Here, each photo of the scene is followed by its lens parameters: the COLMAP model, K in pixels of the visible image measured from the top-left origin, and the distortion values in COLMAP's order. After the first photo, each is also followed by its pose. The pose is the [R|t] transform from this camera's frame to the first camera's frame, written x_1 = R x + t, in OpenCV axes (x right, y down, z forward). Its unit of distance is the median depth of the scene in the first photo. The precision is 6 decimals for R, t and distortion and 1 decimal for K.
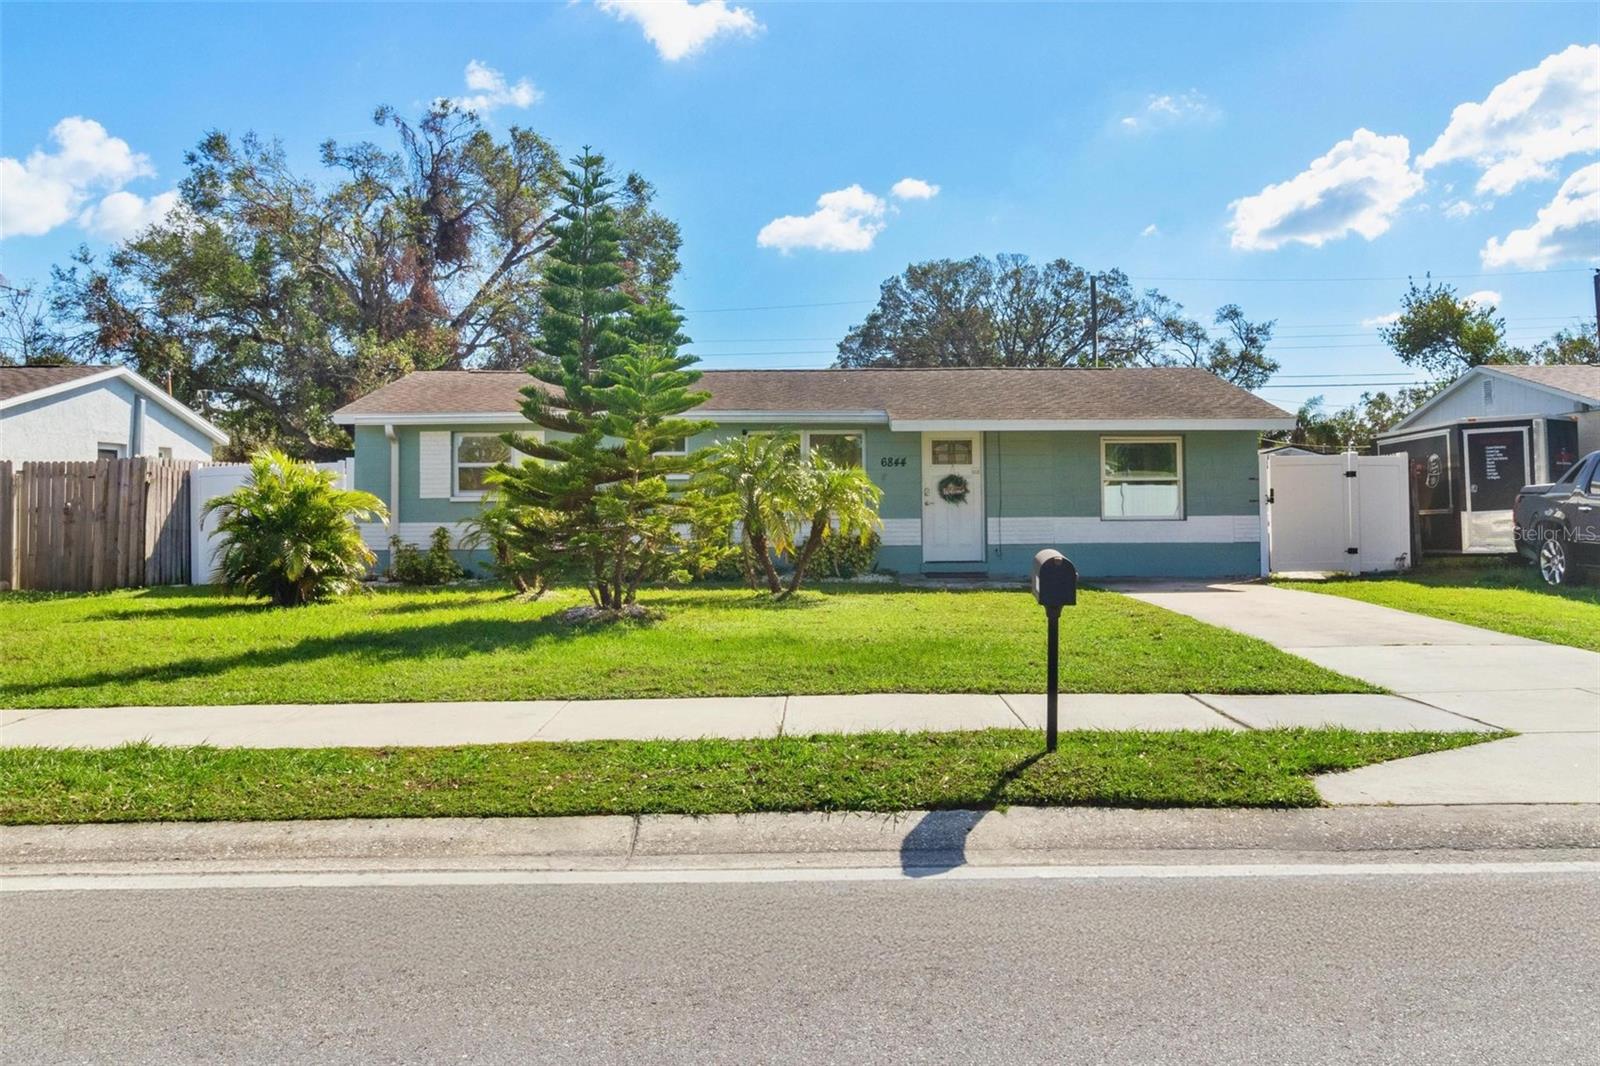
lens RADIAL K [[1136.2, 0, 800.0], [0, 1136.2, 533.0], [0, 0, 1]] dist [0.001818, 0.000125]
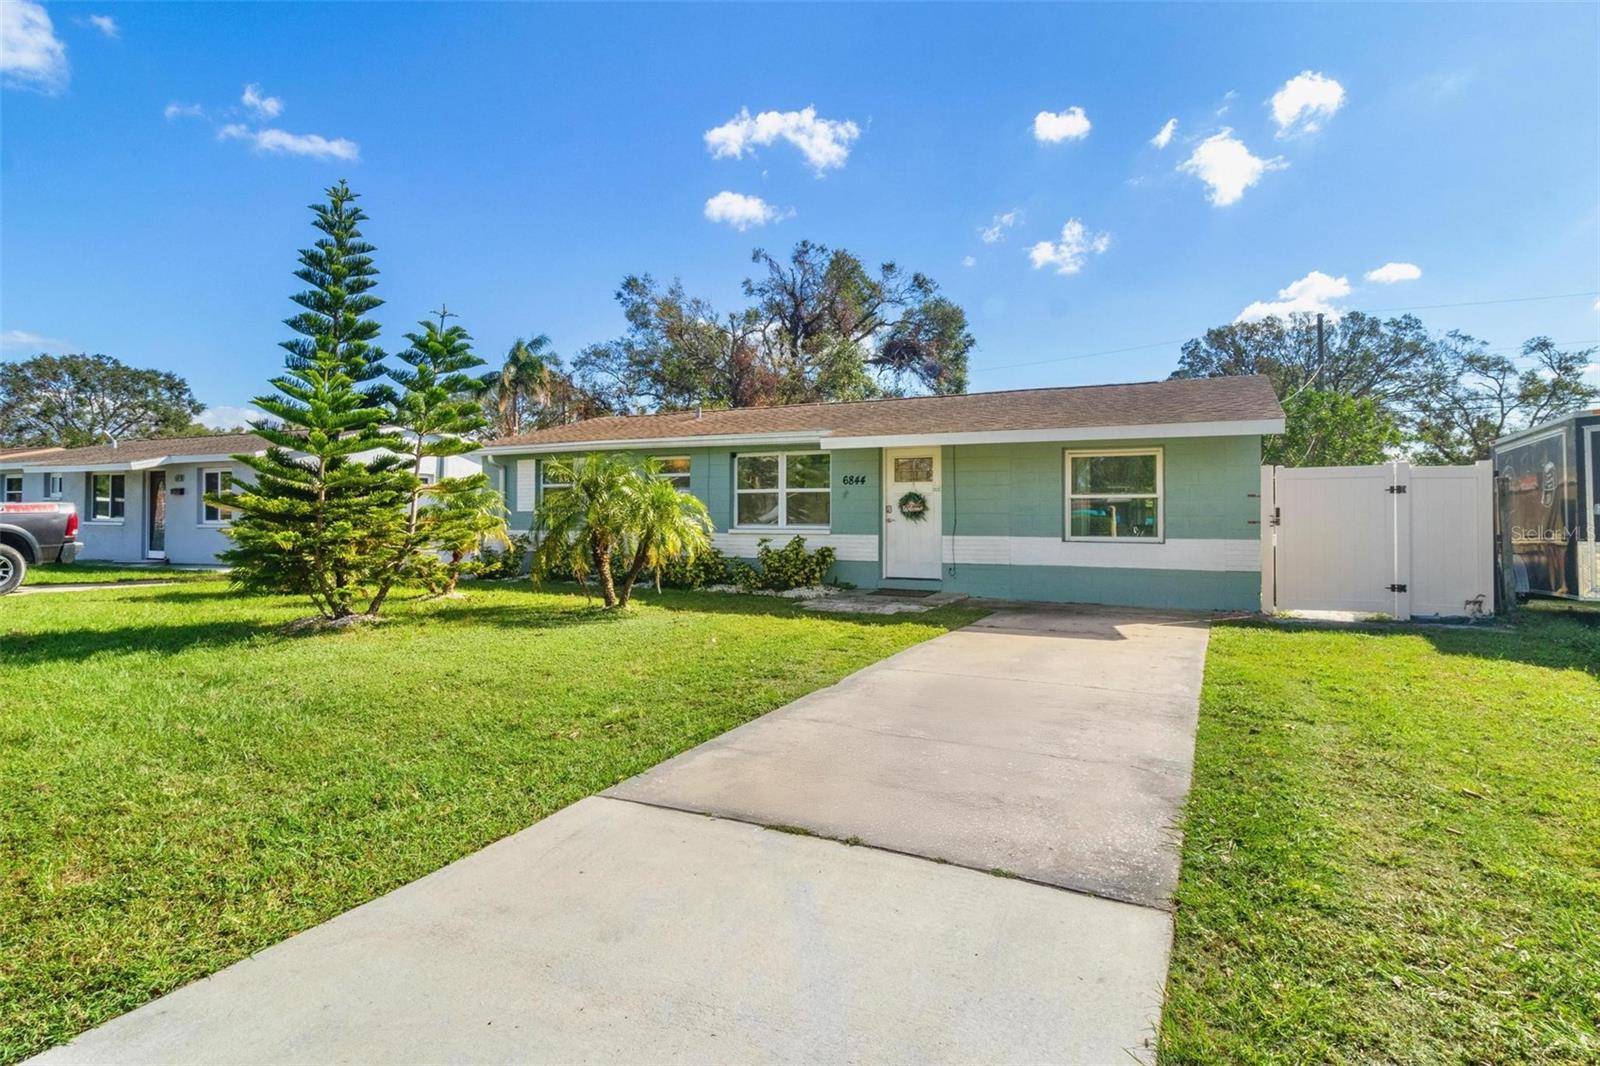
lens RADIAL K [[757.2, 0, 800.0], [0, 757.2, 533.0], [0, 0, 1]] dist [0.000518, 0.000114]
pose [[0.905720, 0.019854, -0.423412, 0.327764], [-0.020907, 0.999779, 0.002160, -0.014422], [0.423362, 0.006896, 0.905935, 0.350612]]
